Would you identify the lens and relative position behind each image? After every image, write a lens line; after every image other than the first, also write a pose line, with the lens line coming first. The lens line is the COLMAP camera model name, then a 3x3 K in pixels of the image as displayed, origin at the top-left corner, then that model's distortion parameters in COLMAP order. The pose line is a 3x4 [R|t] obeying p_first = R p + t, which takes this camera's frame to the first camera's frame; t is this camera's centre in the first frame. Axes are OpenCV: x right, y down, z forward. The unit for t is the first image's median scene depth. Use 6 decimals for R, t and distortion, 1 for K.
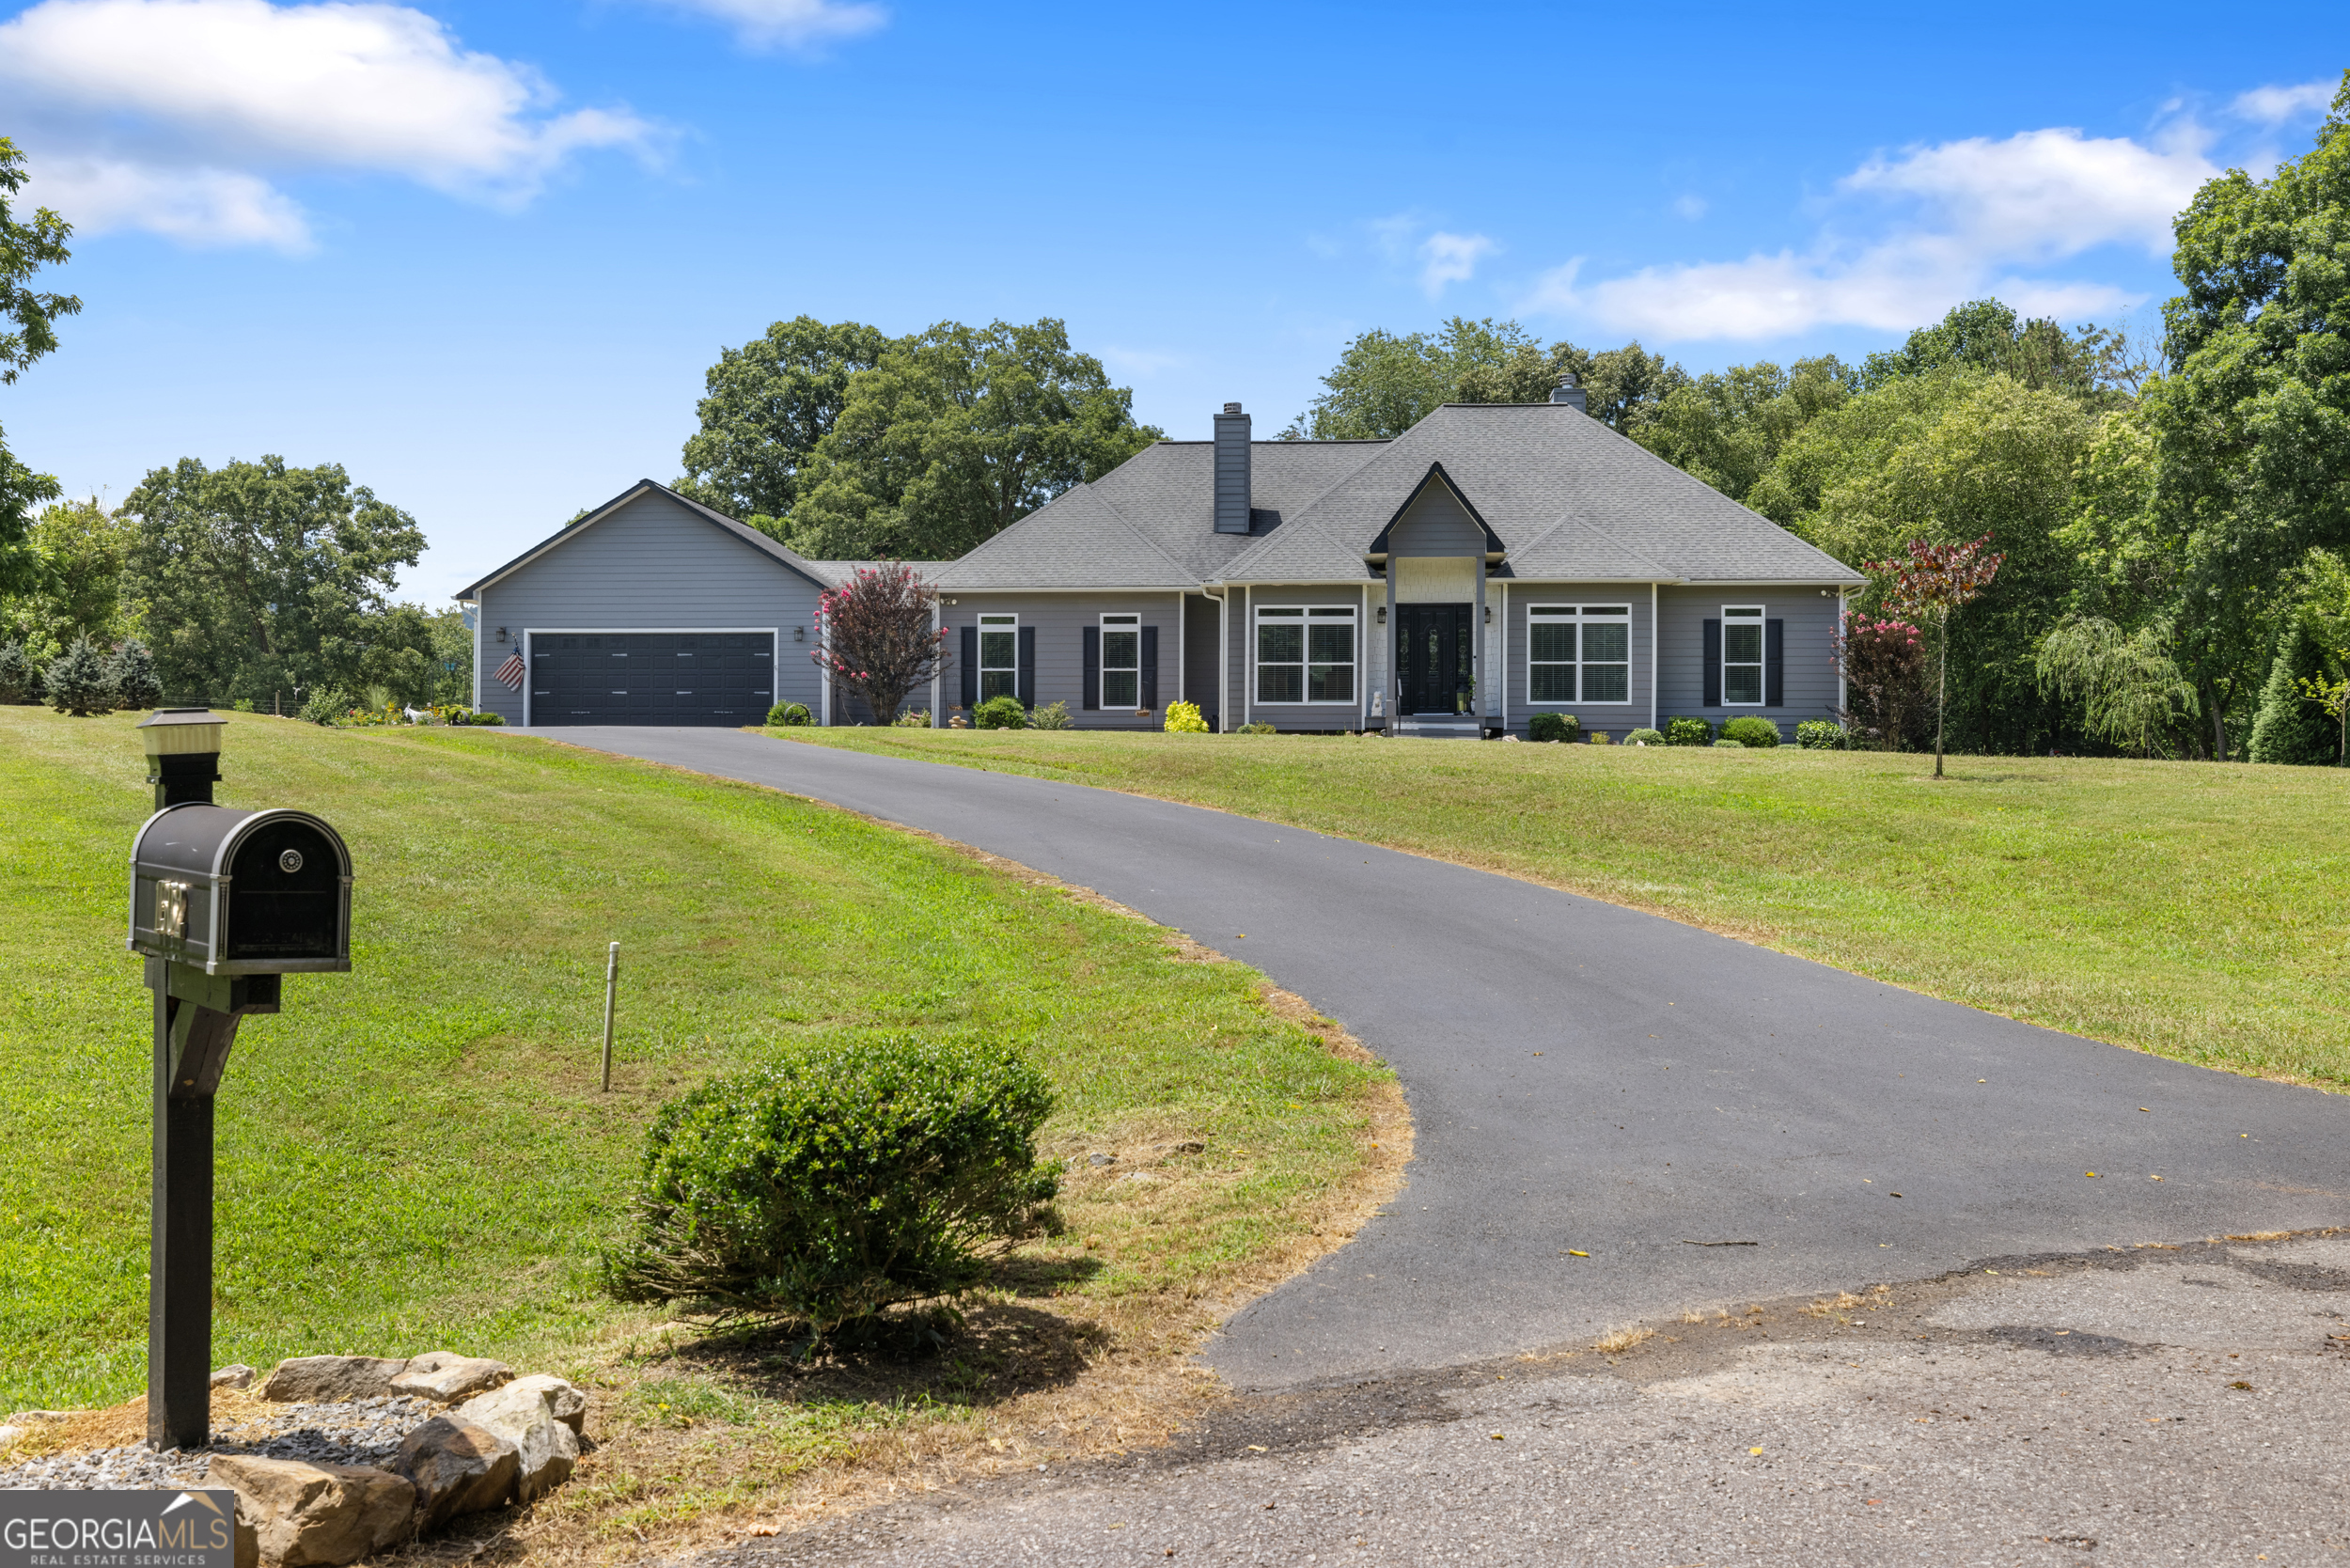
lens RADIAL K [[2357.1, 0, 1175.0], [0, 2357.1, 784.0], [0, 0, 1]] dist [-0.000639, -0.004863]
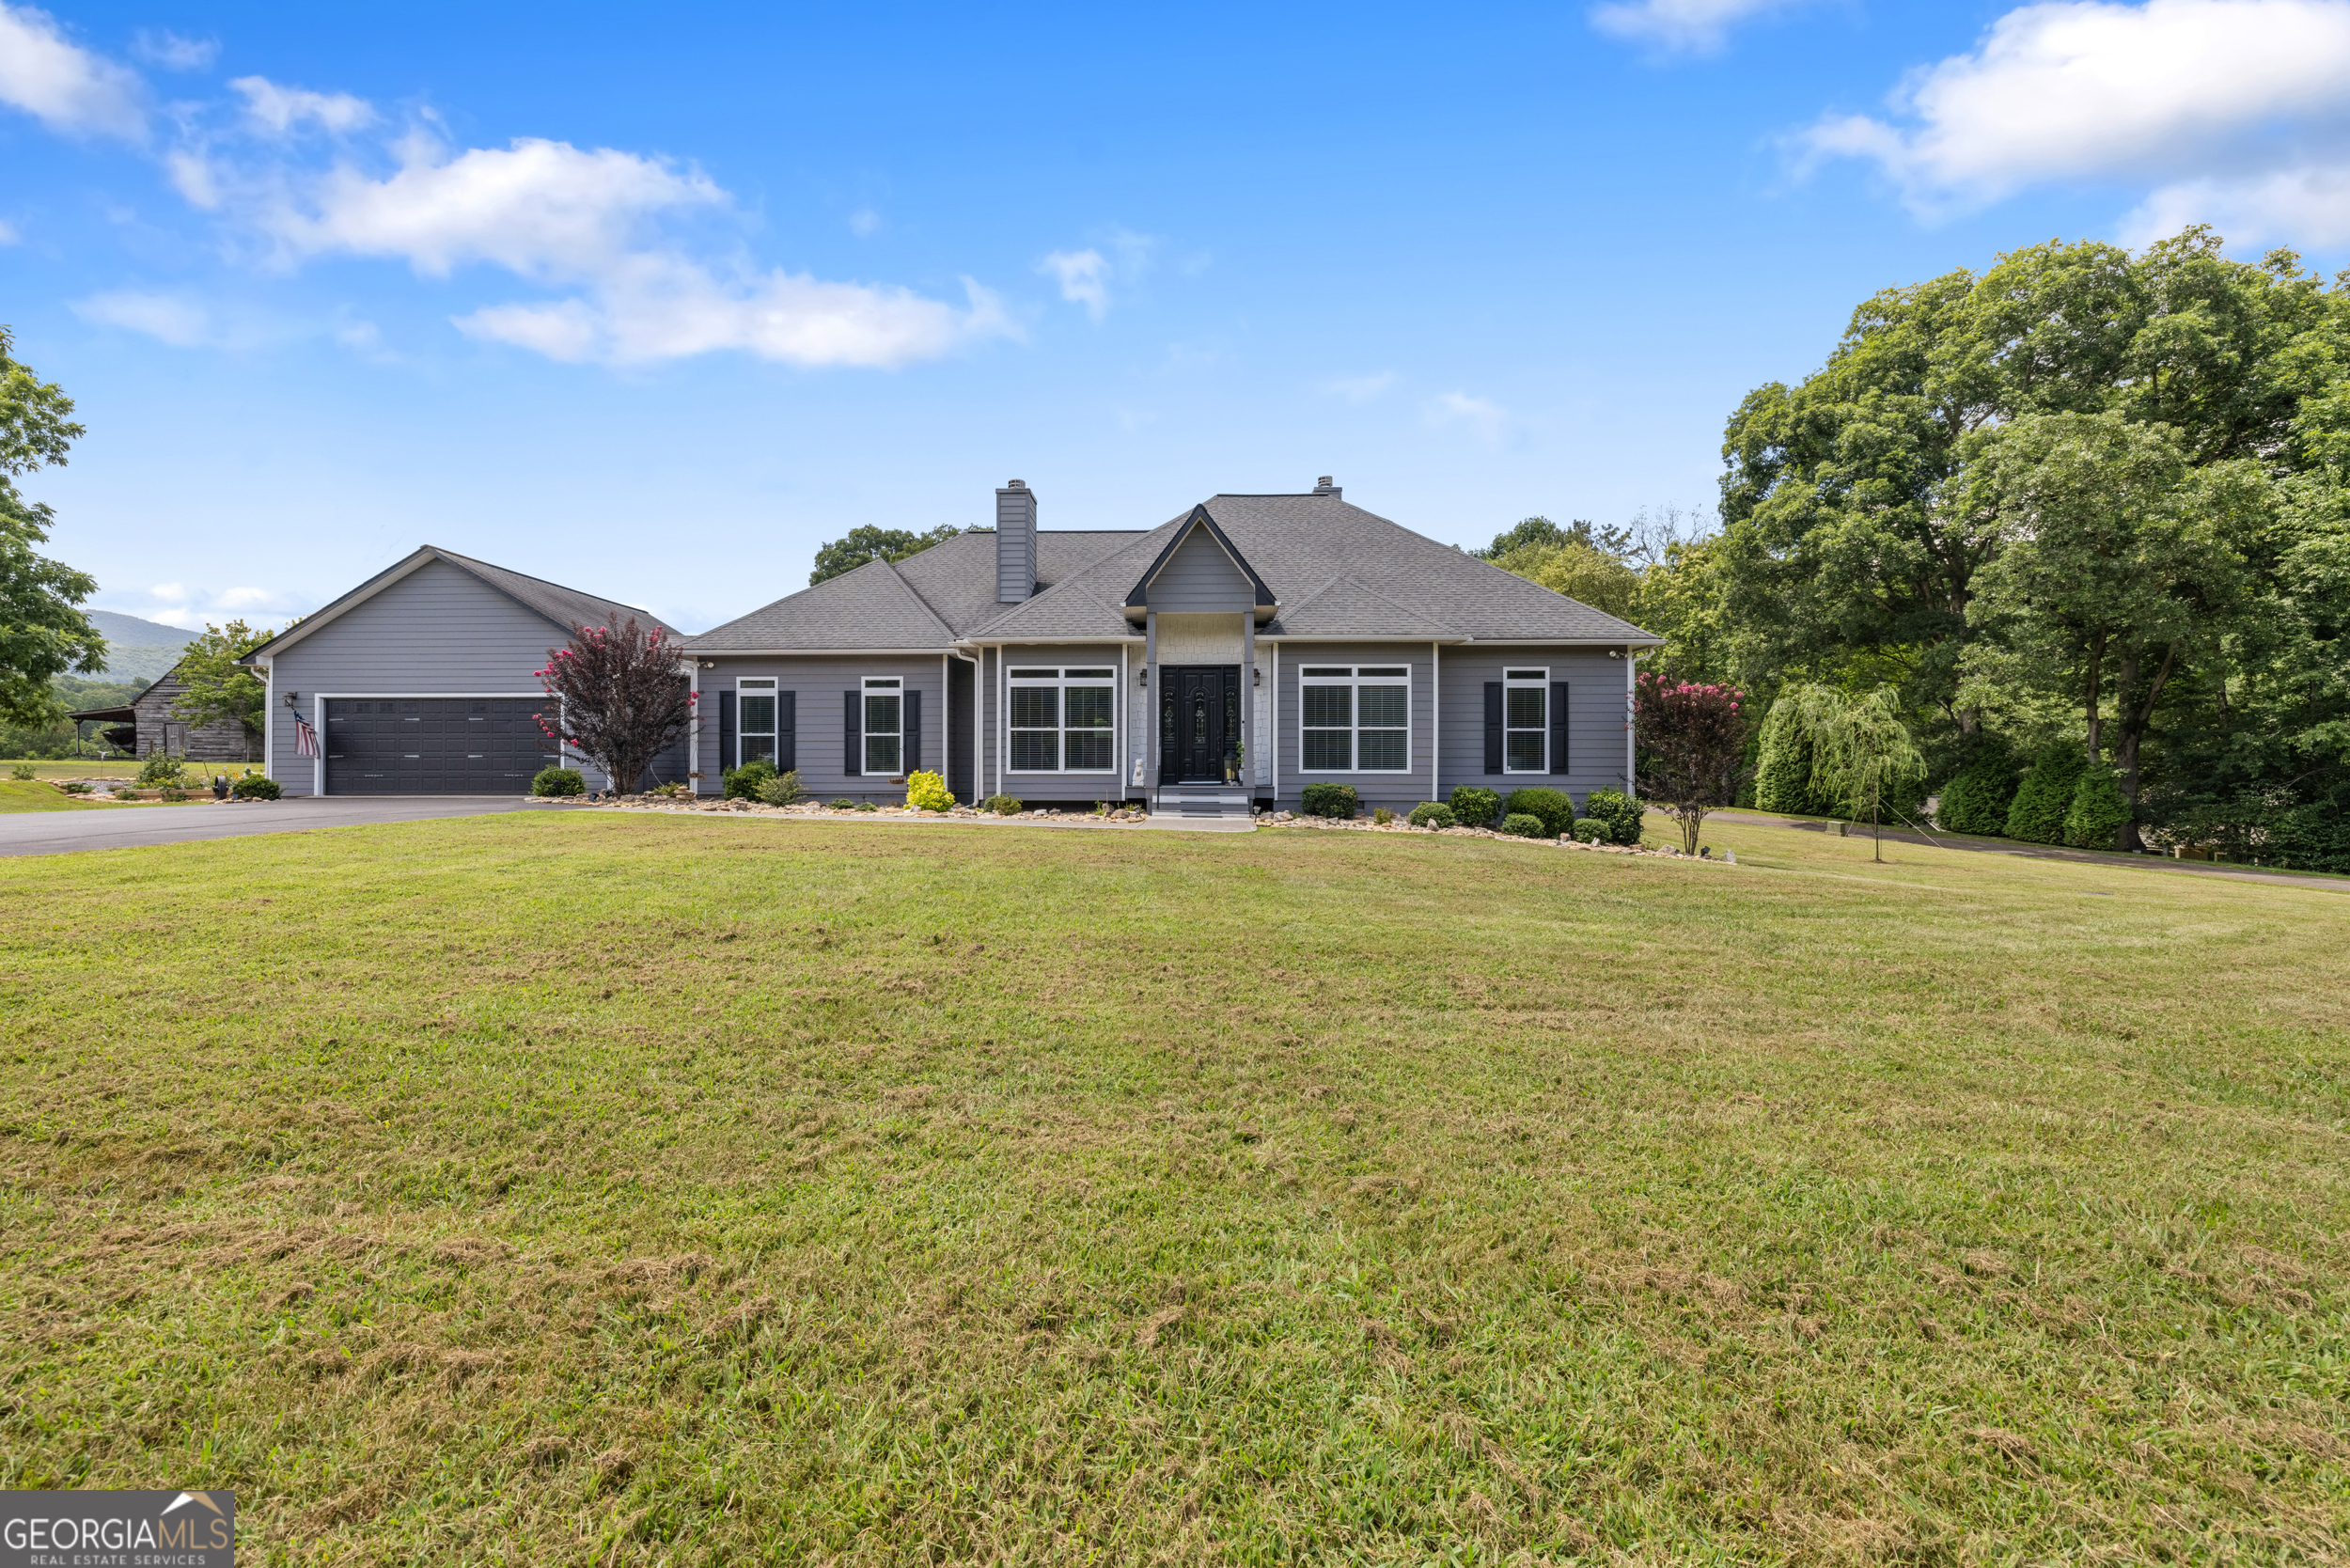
lens RADIAL K [[999.3, 0, 1175.0], [0, 999.3, 784.0], [0, 0, 1]] dist [0.002911, 0.000719]
pose [[0.998815, -0.002873, 0.048575, 0.080787], [0.002313, 0.999930, 0.011563, -0.033833], [-0.048604, -0.011437, 0.998753, 0.604479]]
